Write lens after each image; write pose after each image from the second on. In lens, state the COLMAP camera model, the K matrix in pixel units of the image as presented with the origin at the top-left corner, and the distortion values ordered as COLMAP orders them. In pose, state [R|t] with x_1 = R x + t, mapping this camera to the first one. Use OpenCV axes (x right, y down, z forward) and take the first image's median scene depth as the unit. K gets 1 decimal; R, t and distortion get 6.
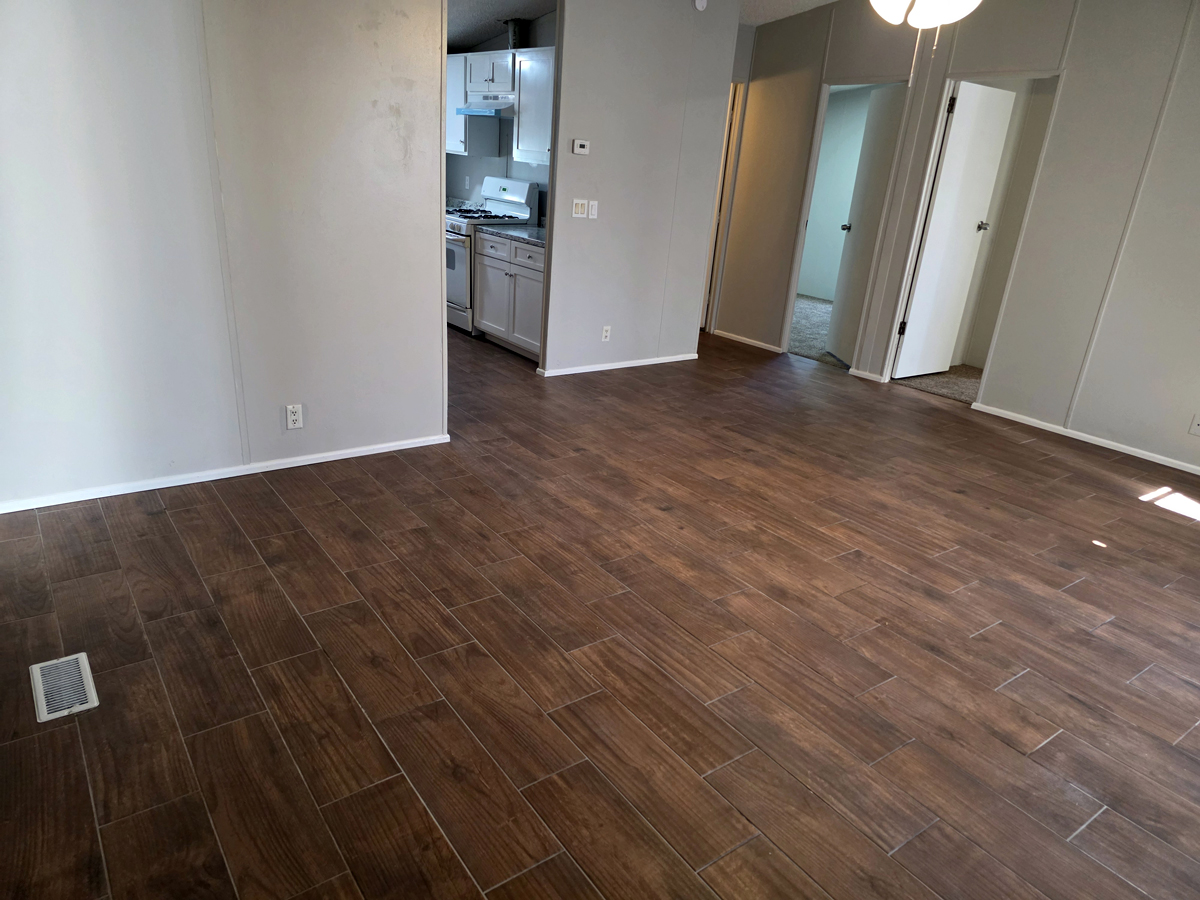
lens RADIAL K [[801.5, 0, 602.9], [0, 801.5, 459.2], [0, 0, 1]] dist [0.075128, -0.072488]
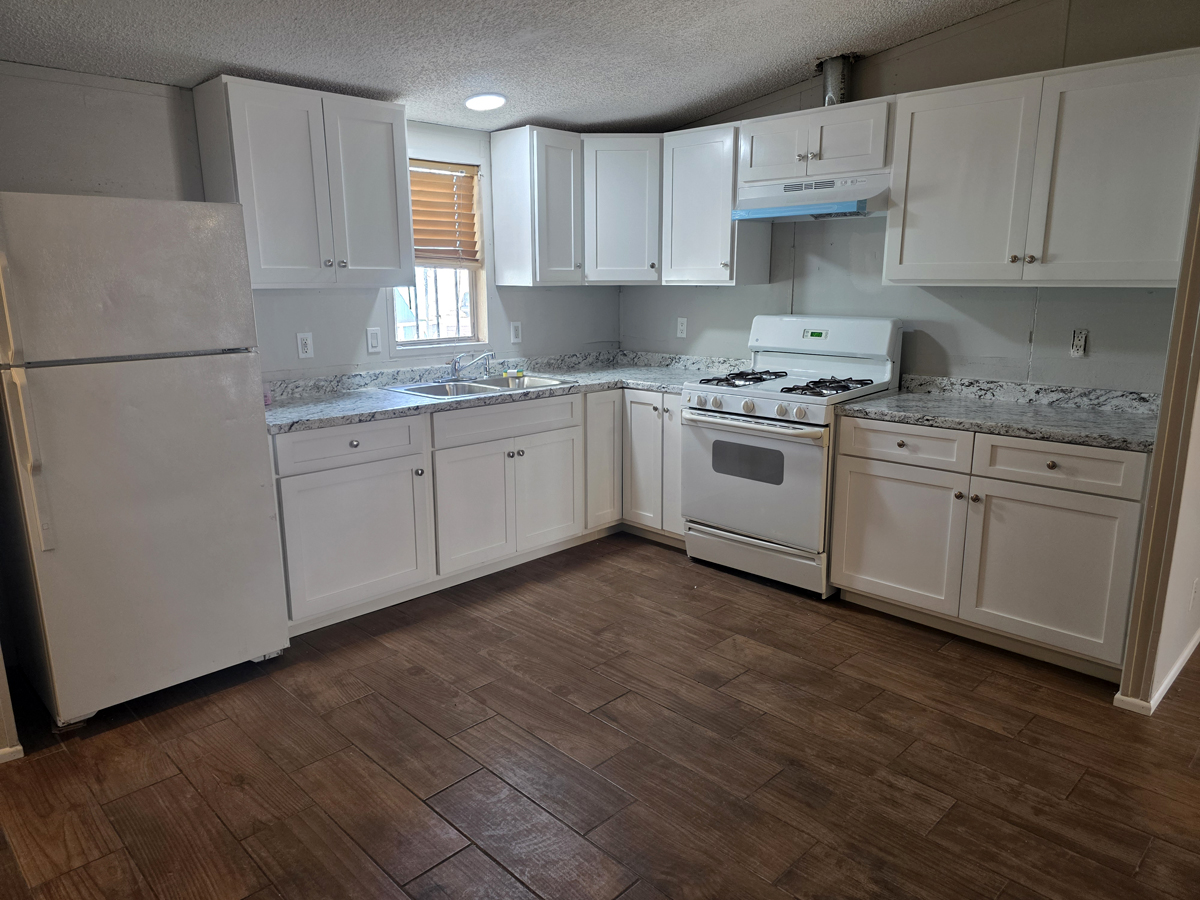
lens RADIAL K [[801.5, 0, 598.2], [0, 801.5, 447.6], [0, 0, 1]] dist [0.075128, -0.072488]
pose [[0.985835, -0.107466, 0.128767, -0.625675], [0.125189, 0.982411, -0.138548, -0.333824], [-0.111613, 0.152706, 0.981949, 0.794084]]
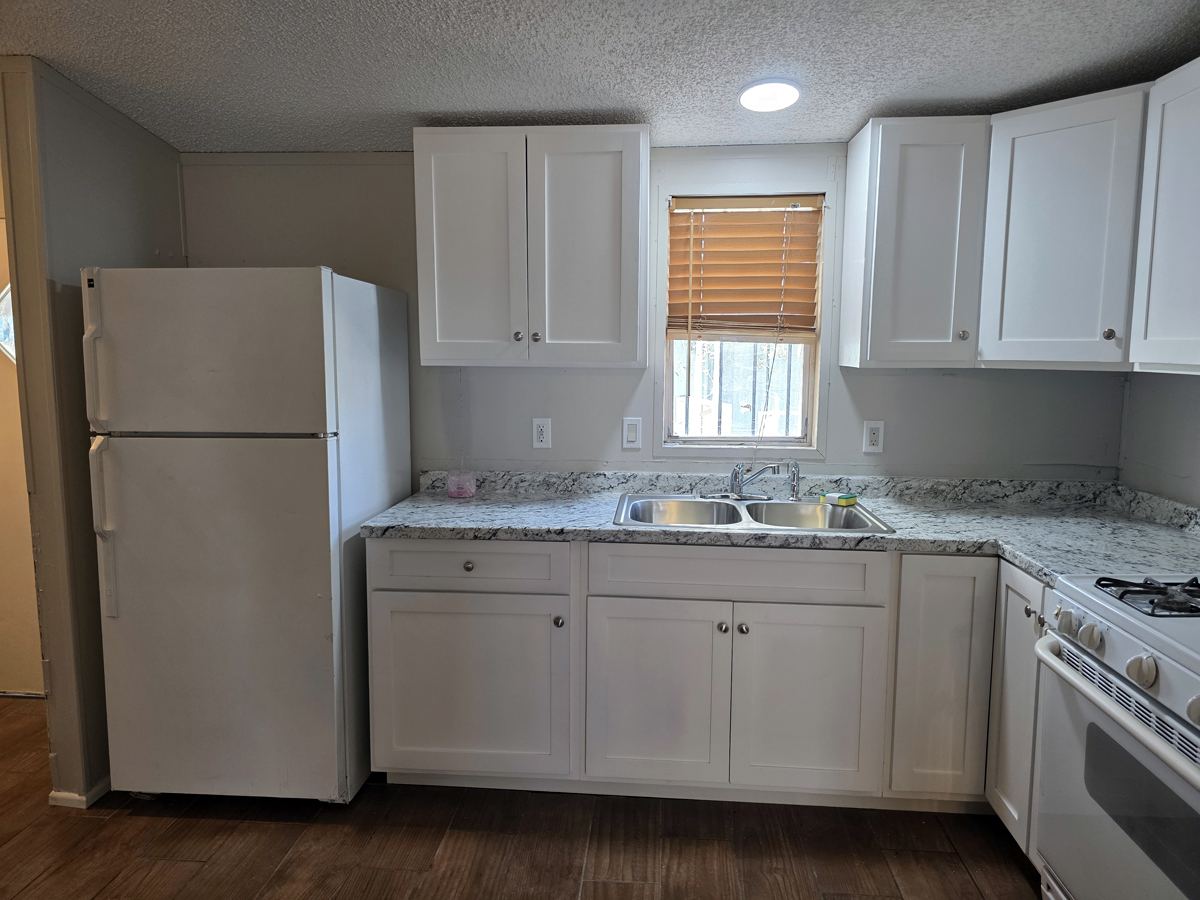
lens RADIAL K [[801.5, 0, 597.1], [0, 801.5, 444.6], [0, 0, 1]] dist [0.075128, -0.072488]
pose [[0.754855, 0.006798, -0.655857, -0.274729], [-0.183798, 0.962075, -0.201569, -0.465328], [0.629613, 0.272700, 0.727477, 1.207151]]
